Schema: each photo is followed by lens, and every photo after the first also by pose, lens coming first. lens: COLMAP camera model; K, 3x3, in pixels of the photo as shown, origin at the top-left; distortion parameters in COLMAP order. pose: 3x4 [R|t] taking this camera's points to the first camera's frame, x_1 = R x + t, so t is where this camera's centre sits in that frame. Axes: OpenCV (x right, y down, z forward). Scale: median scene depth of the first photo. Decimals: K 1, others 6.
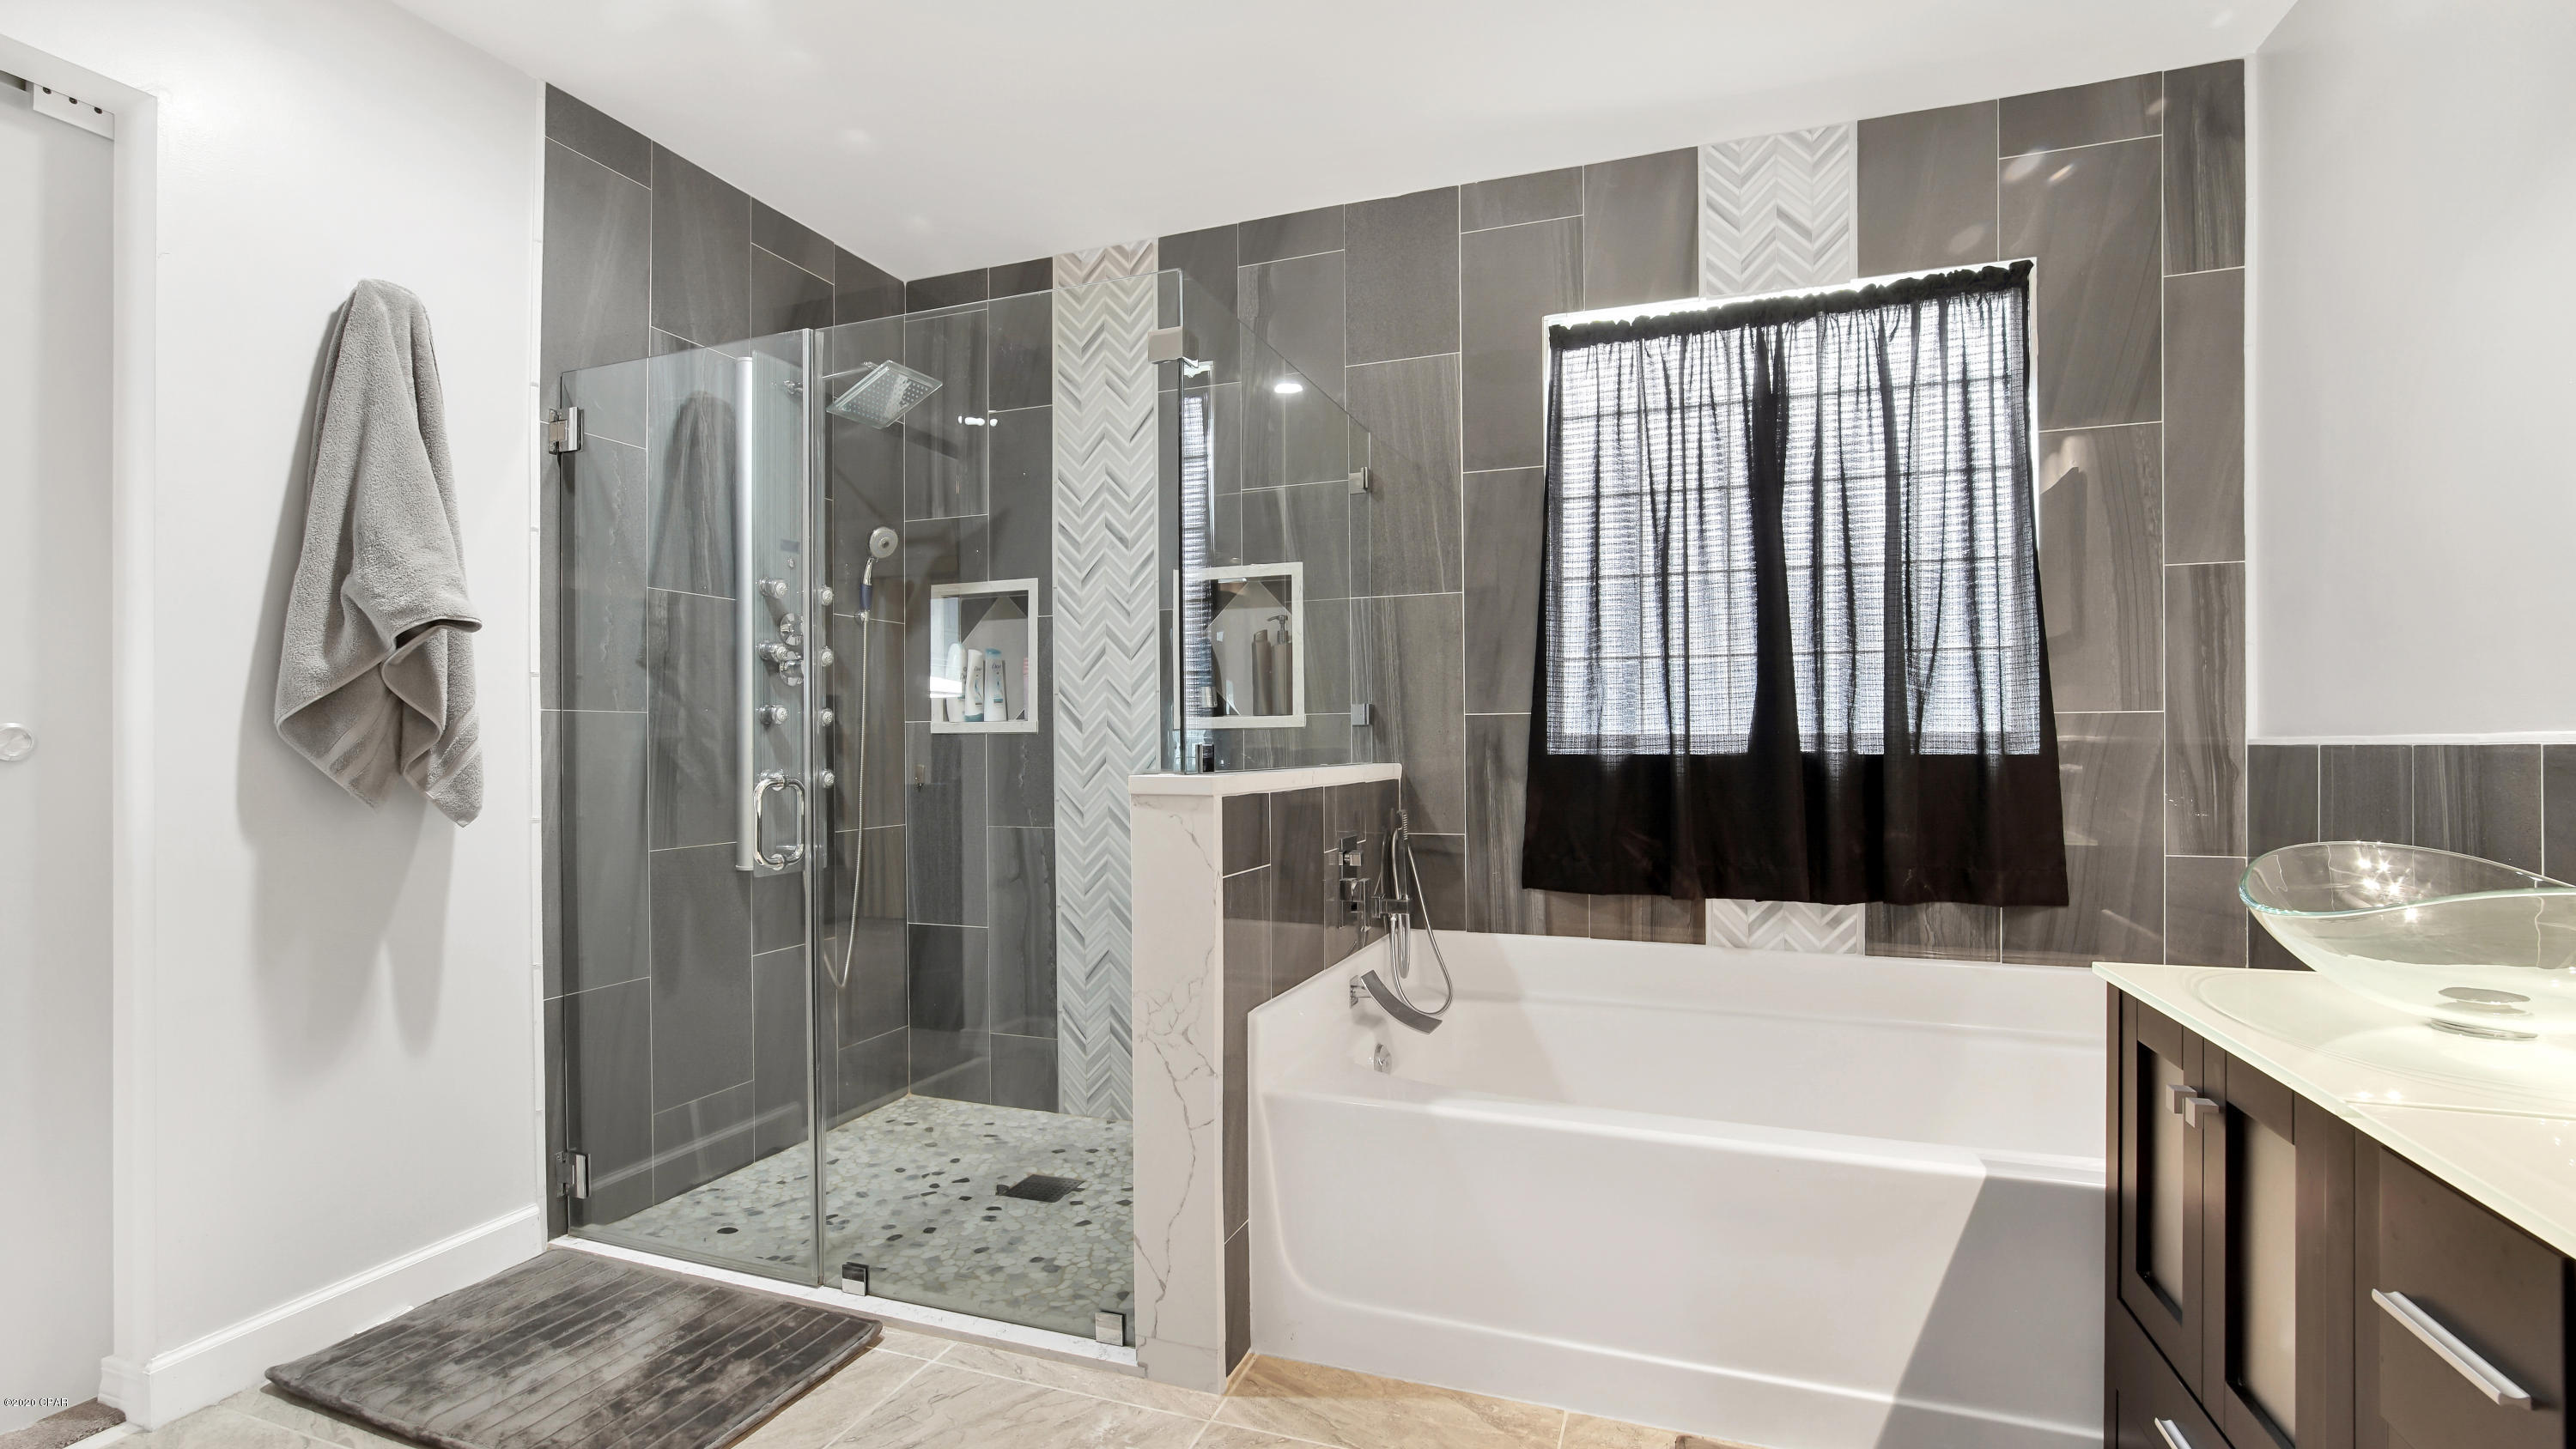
lens RADIAL K [[1171.7, 0, 1283.1], [0, 1171.7, 727.4], [0, 0, 1]] dist [-0.024277, 0.006701]
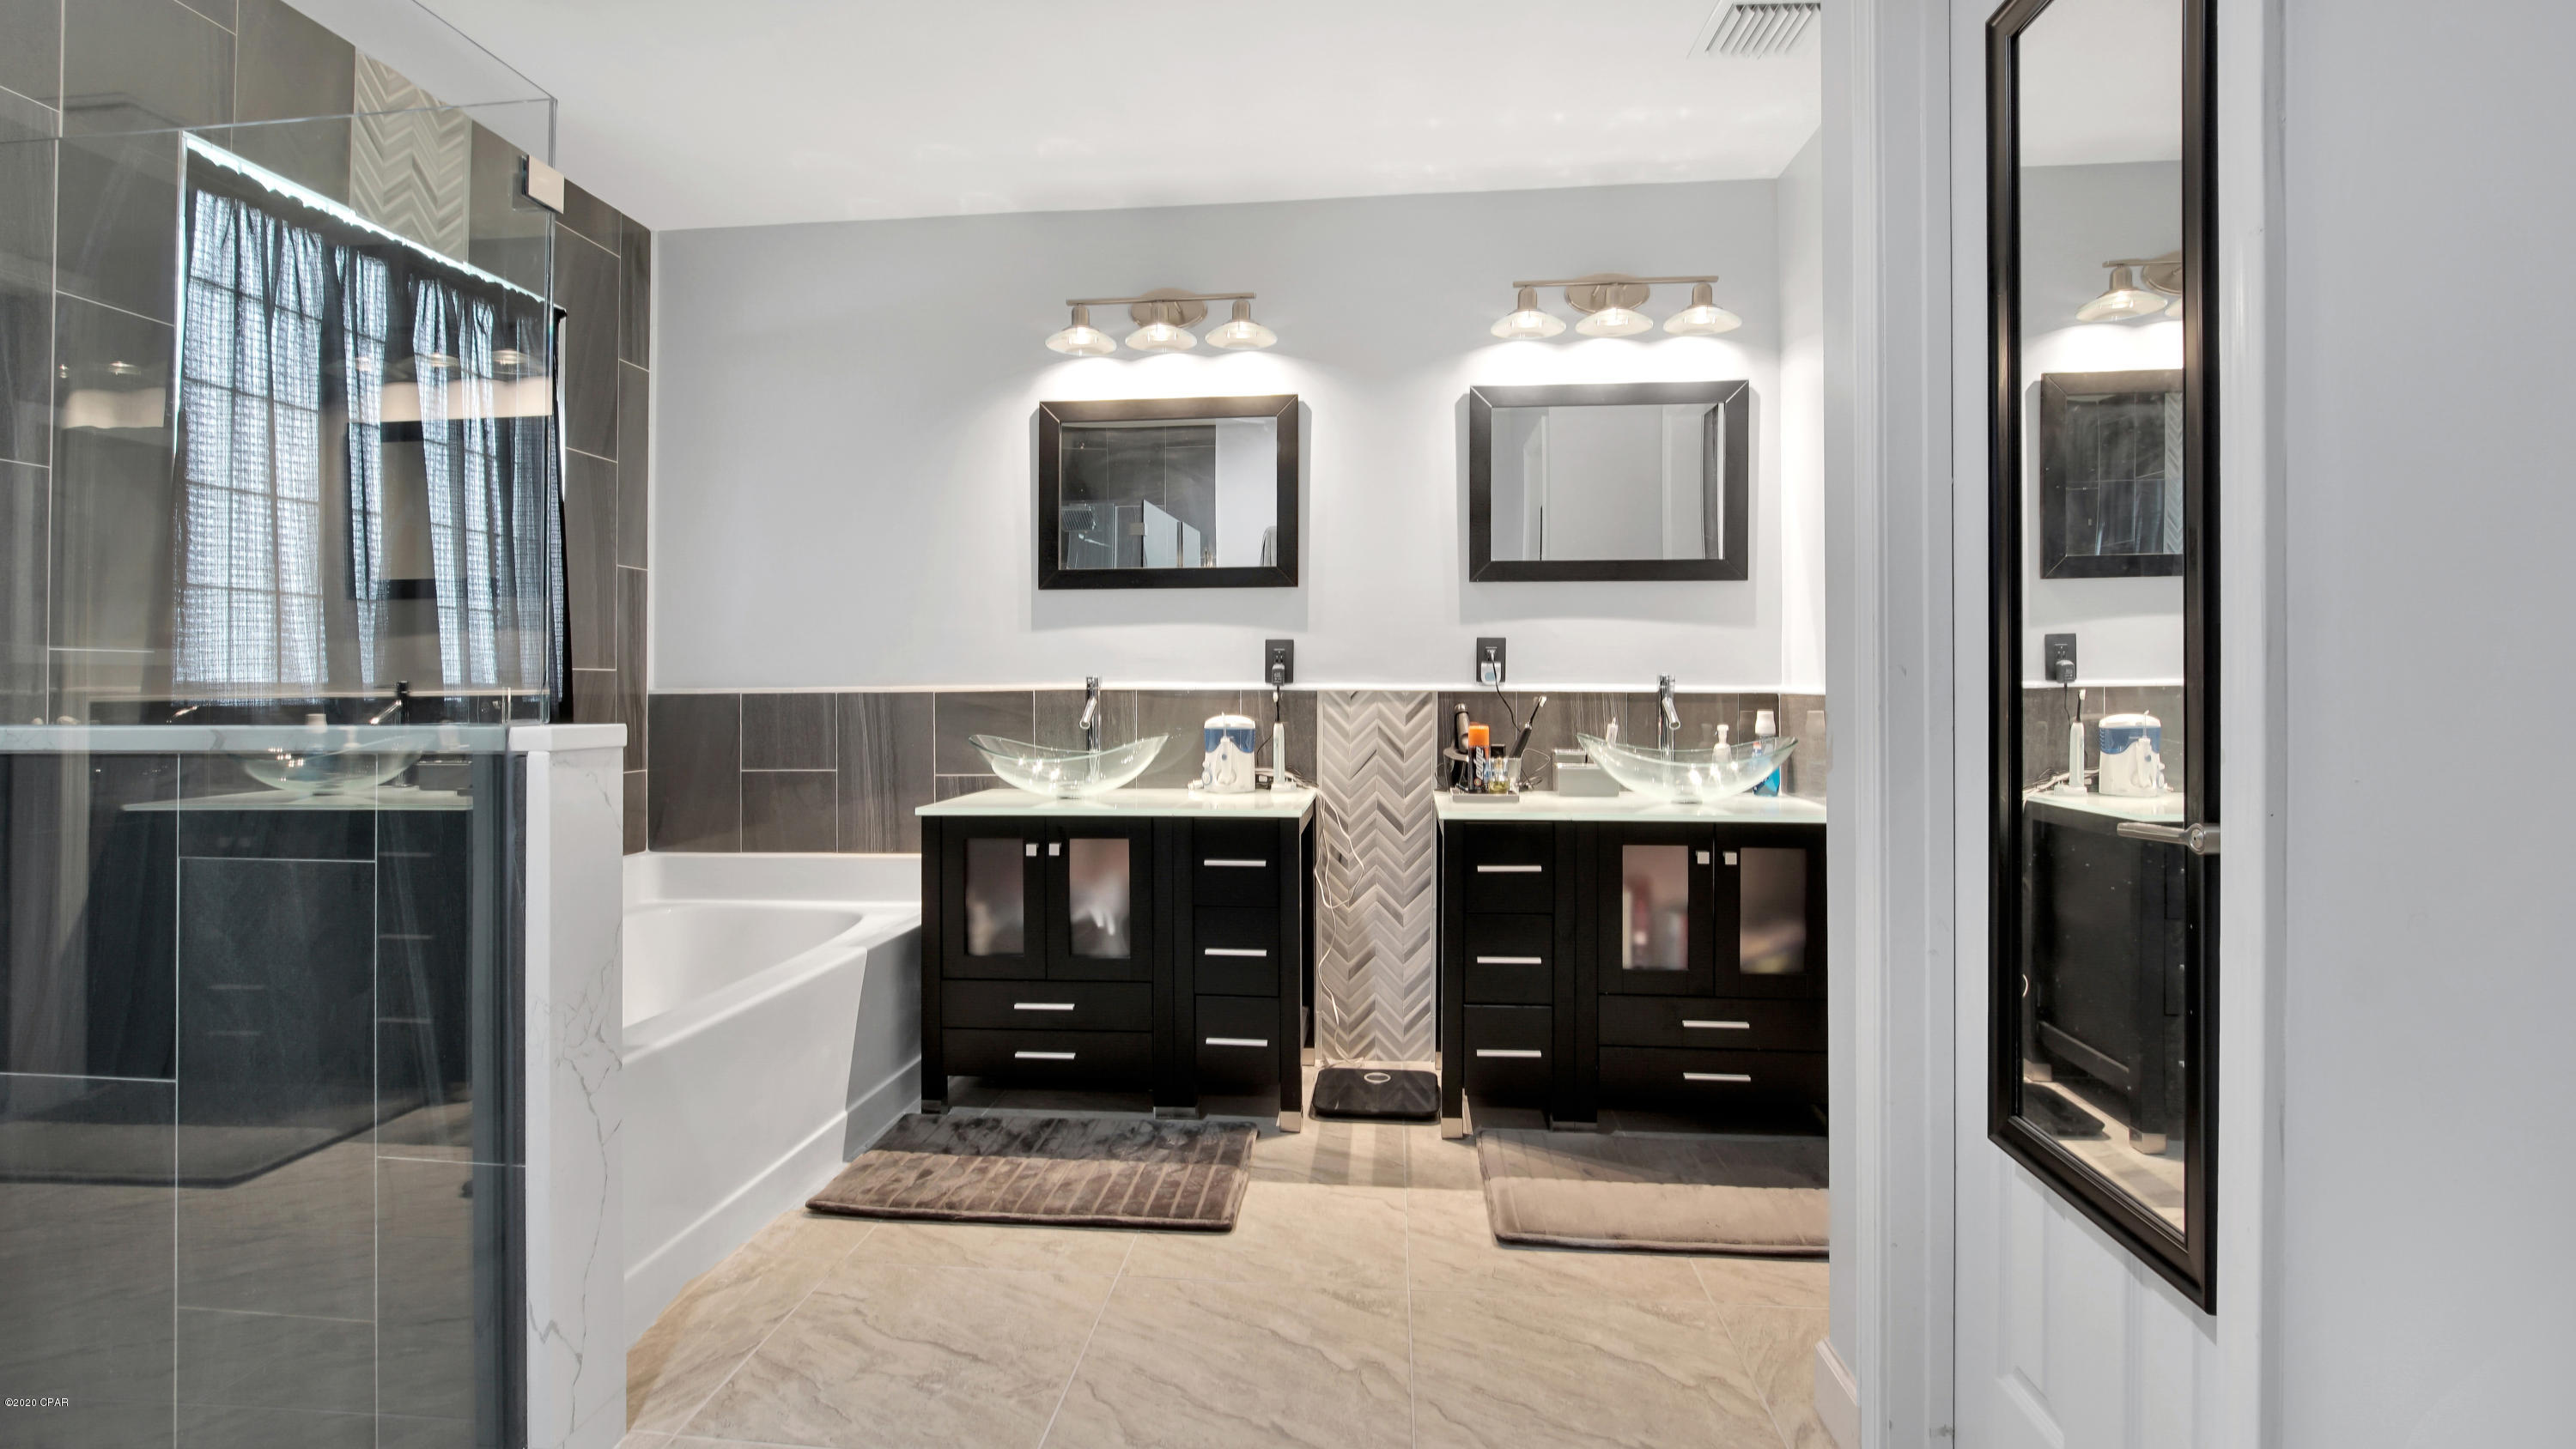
lens RADIAL K [[1171.7, 0, 1300.8], [0, 1171.7, 700.6], [0, 0, 1]] dist [-0.024277, 0.006701]
pose [[-0.261177, -0.003565, 0.965284, -0.739525], [0.001795, 0.999990, 0.004179, 0.015646], [-0.965289, 0.002824, -0.261168, 0.533391]]
